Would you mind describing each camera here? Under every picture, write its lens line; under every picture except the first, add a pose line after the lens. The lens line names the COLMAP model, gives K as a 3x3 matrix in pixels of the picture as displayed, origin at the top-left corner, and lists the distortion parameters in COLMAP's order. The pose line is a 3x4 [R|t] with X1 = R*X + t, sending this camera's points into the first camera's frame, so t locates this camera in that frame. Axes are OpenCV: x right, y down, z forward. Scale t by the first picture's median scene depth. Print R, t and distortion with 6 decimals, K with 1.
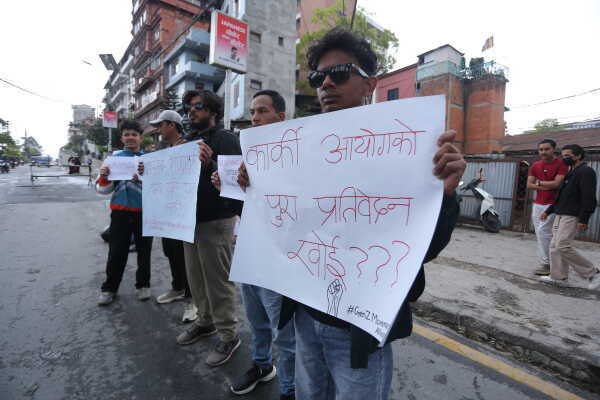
lens RADIAL K [[296.0, 0, 304.2], [0, 296.0, 191.8], [0, 0, 1]] dist [-0.042392, 0.013263]
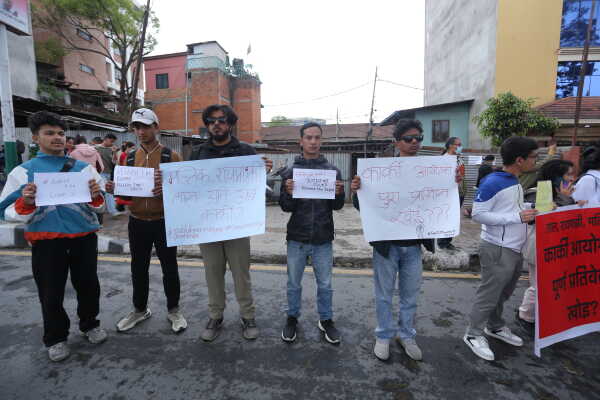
lens RADIAL K [[296.0, 0, 295.5], [0, 296.0, 193.9], [0, 0, 1]] dist [-0.042392, 0.013263]
pose [[0.721021, -0.100034, 0.685654, -0.089695], [0.061216, 0.994851, 0.080770, -0.008445], [-0.690203, -0.016264, 0.723433, -0.004288]]
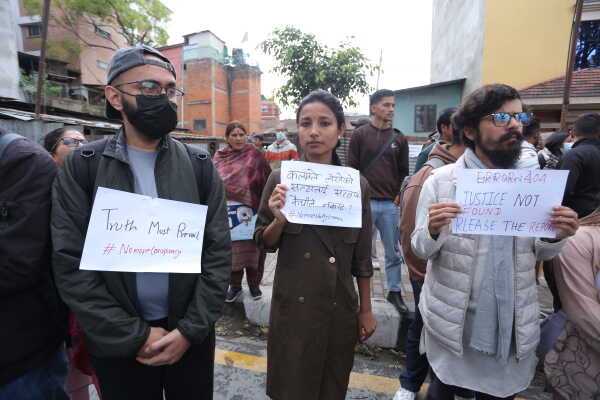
lens RADIAL K [[296.0, 0, 304.9], [0, 296.0, 189.7], [0, 0, 1]] dist [-0.042392, 0.013263]
pose [[0.811812, -0.081740, 0.578170, 0.114257], [0.048422, 0.996167, 0.072846, 0.007377], [-0.581908, -0.031141, 0.812658, -0.073914]]
